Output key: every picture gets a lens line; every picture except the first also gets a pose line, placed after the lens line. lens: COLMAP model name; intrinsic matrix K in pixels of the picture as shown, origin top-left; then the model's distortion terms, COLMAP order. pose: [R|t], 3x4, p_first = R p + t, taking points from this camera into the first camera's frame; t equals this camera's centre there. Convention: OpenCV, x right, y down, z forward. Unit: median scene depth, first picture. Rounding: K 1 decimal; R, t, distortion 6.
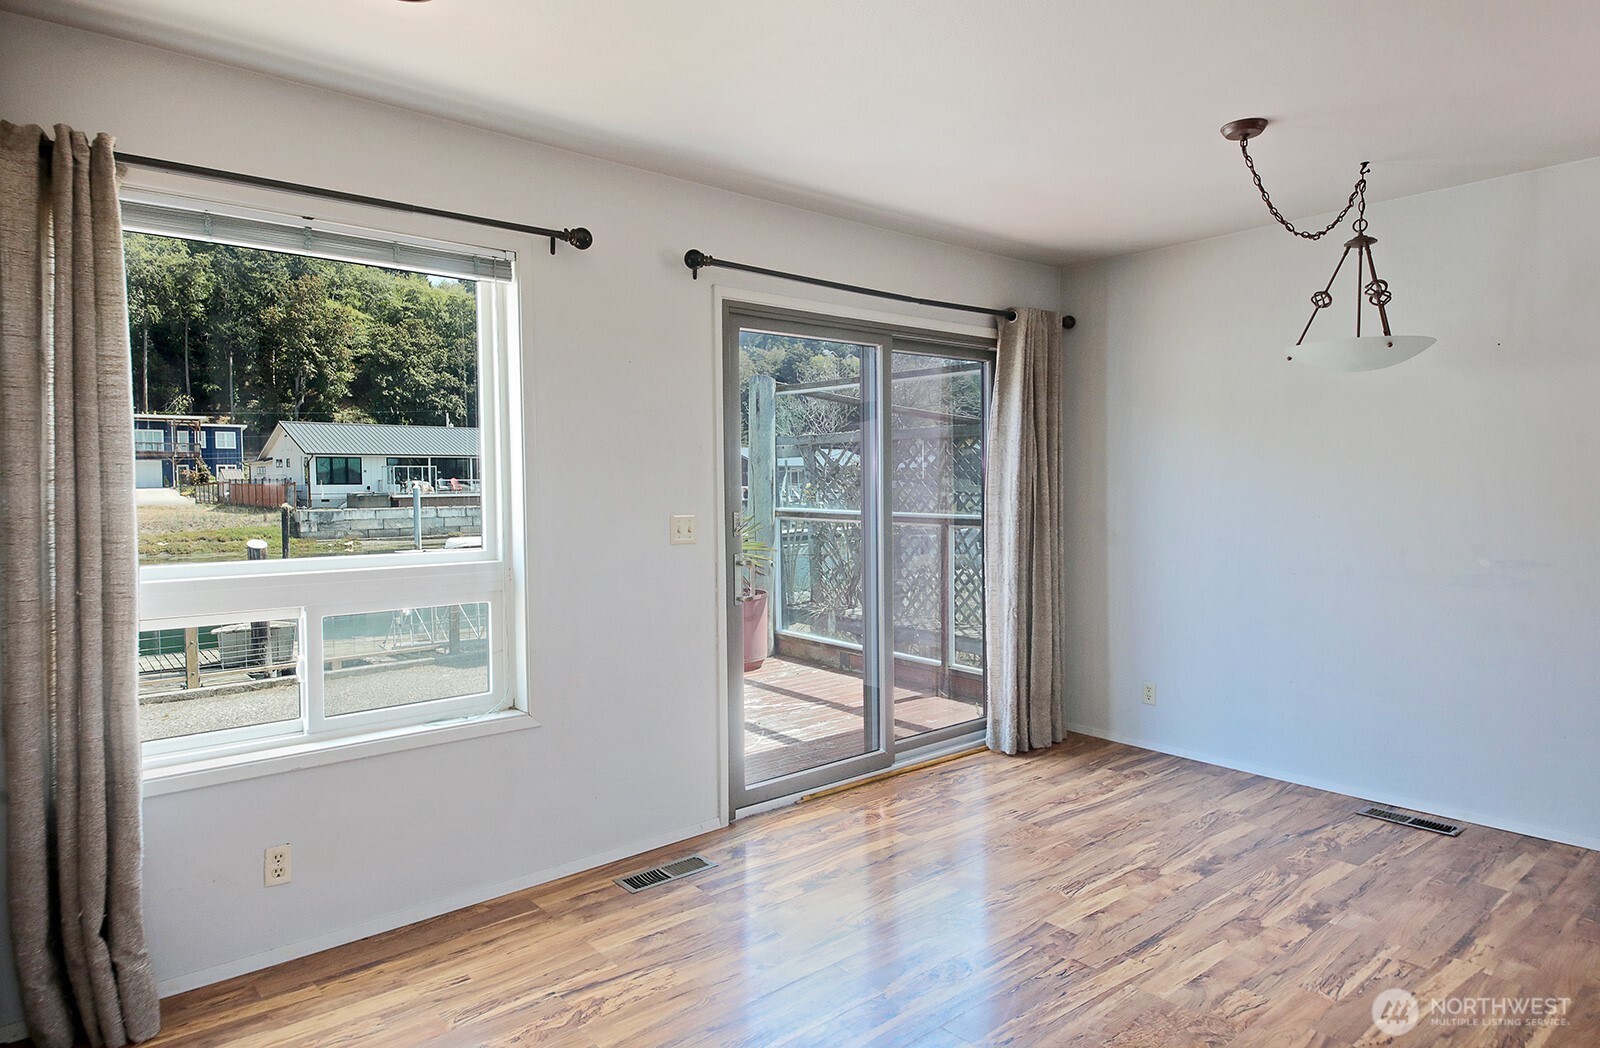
lens RADIAL K [[942.4, 0, 804.4], [0, 942.4, 528.0], [0, 0, 1]] dist [0.025772, -0.011114]
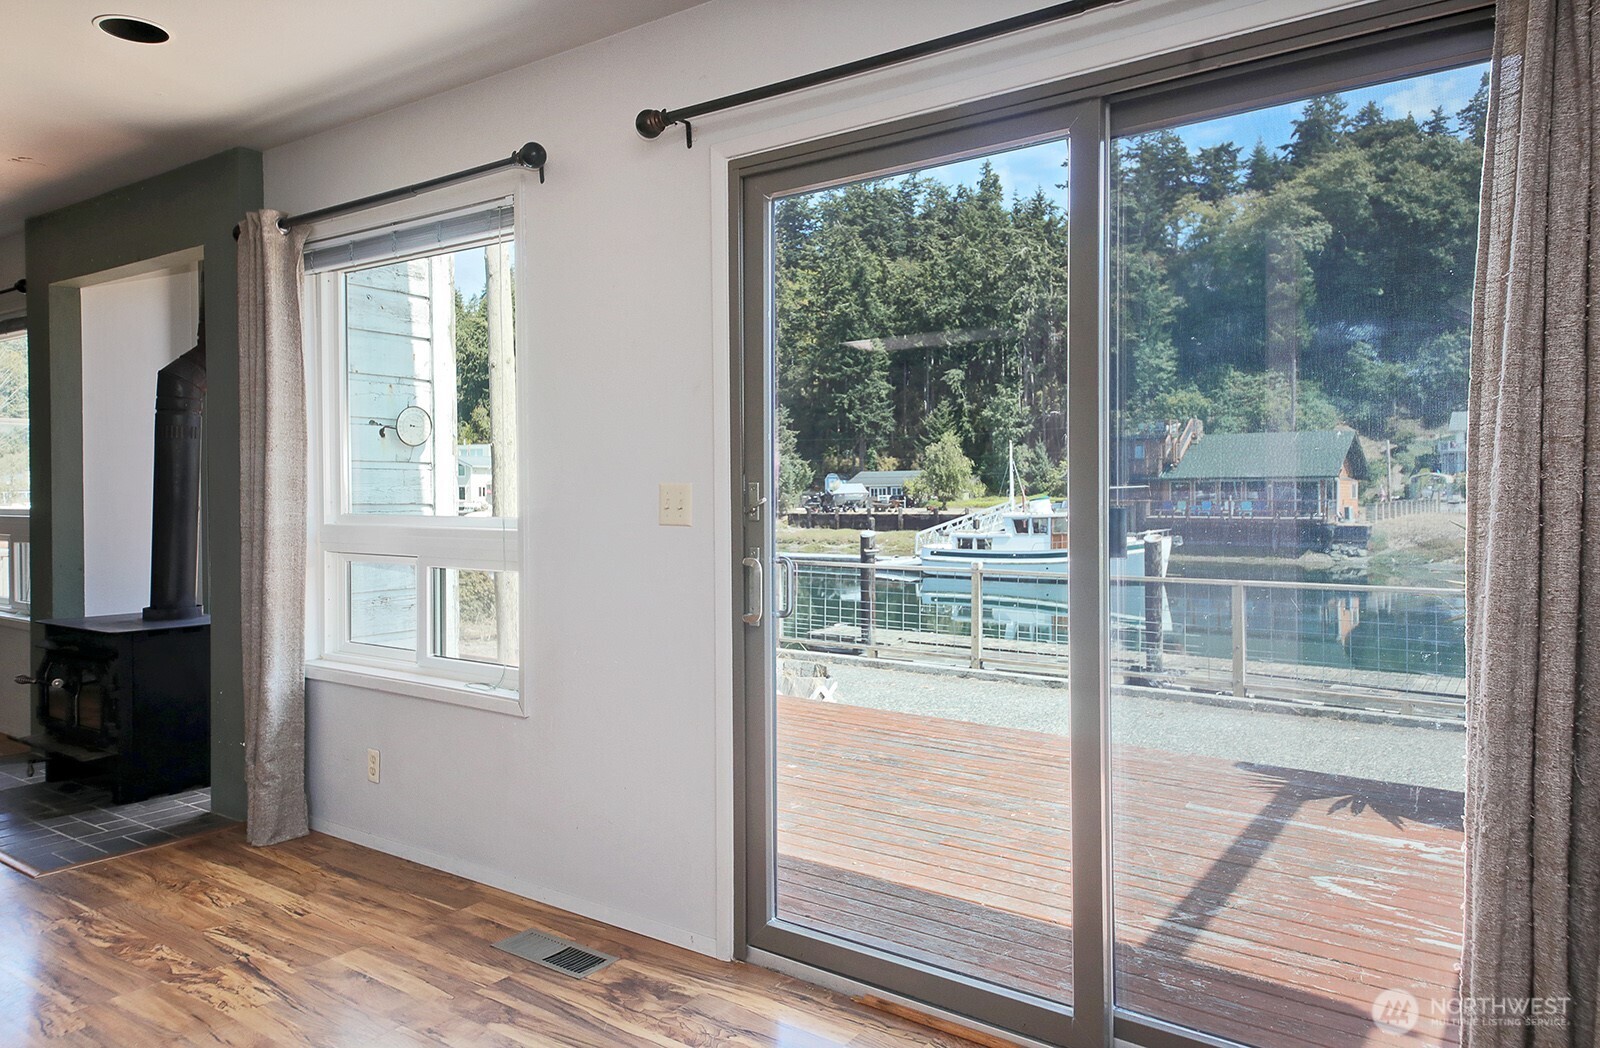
lens RADIAL K [[1054.7, 0, 790.2], [0, 1054.7, 518.3], [0, 0, 1]] dist [0.044022, -0.012065]
pose [[0.238351, 0.029316, -0.970736, 0.652441], [-0.046141, 0.998757, 0.018833, -0.008818], [0.970082, 0.040302, 0.239408, 0.874707]]
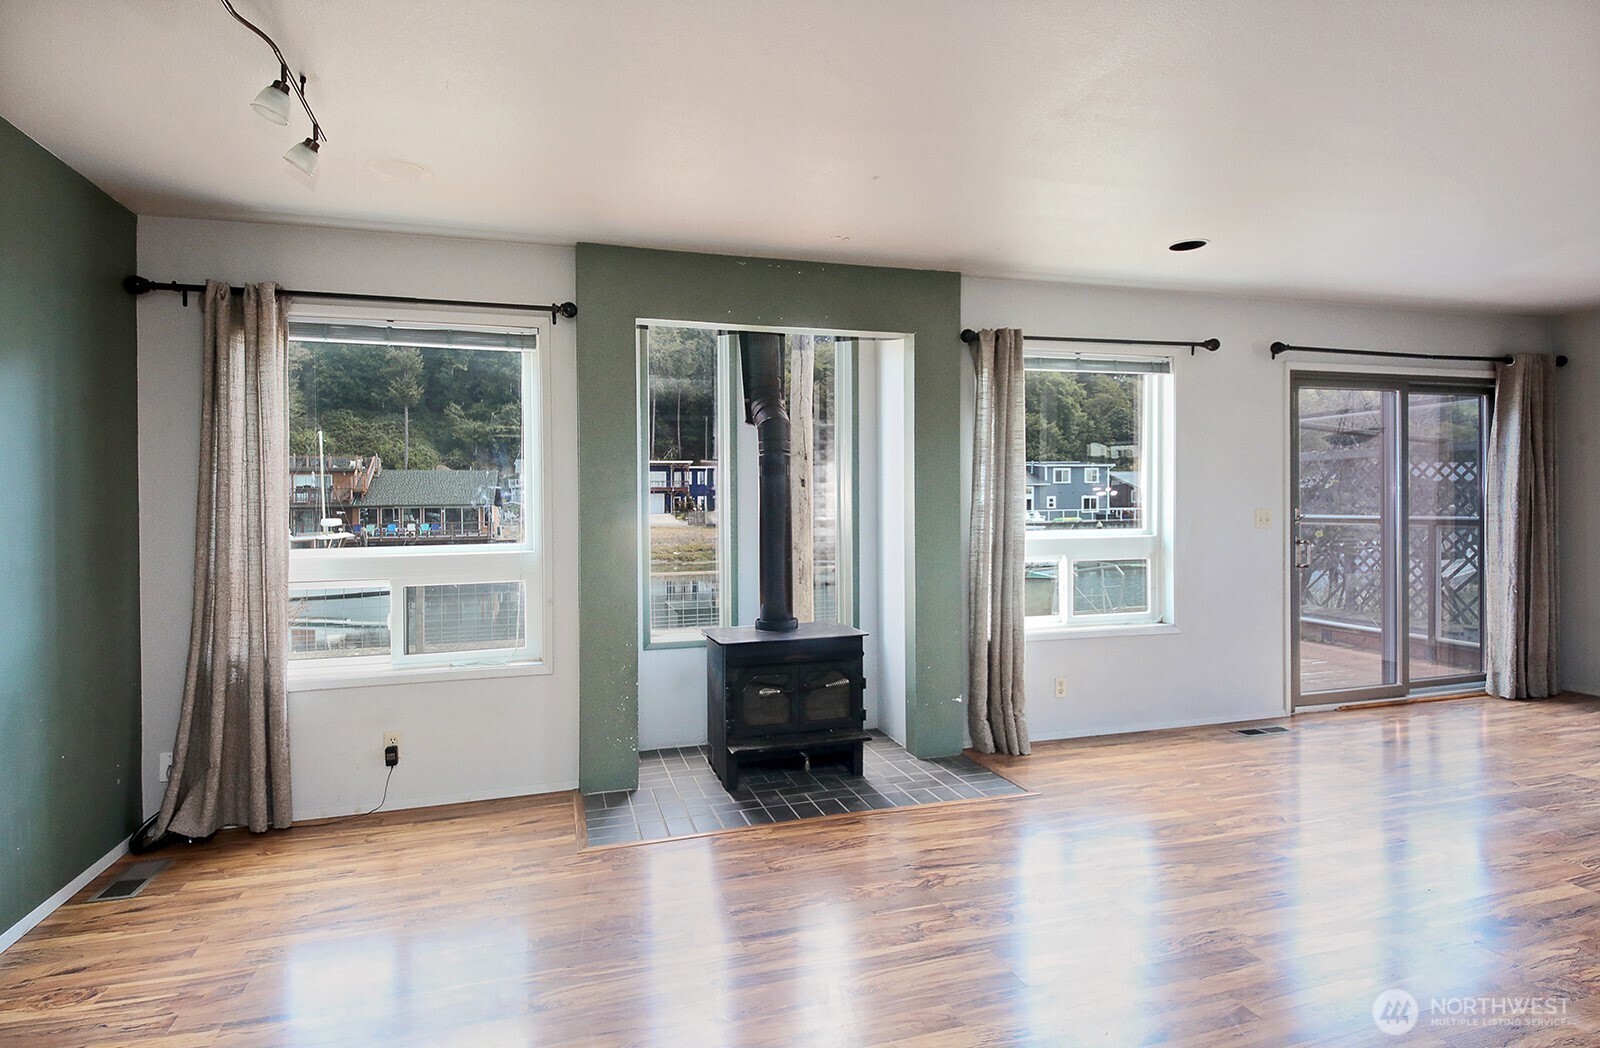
lens RADIAL K [[829.7, 0, 801.9], [0, 829.7, 523.8], [0, 0, 1]] dist [0.012500, -0.019464]
pose [[0.909132, 0.001176, -0.416506, -0.245923], [-0.012806, 0.999602, -0.025130, 0.053245], [0.416311, 0.028180, 0.908786, -0.563333]]
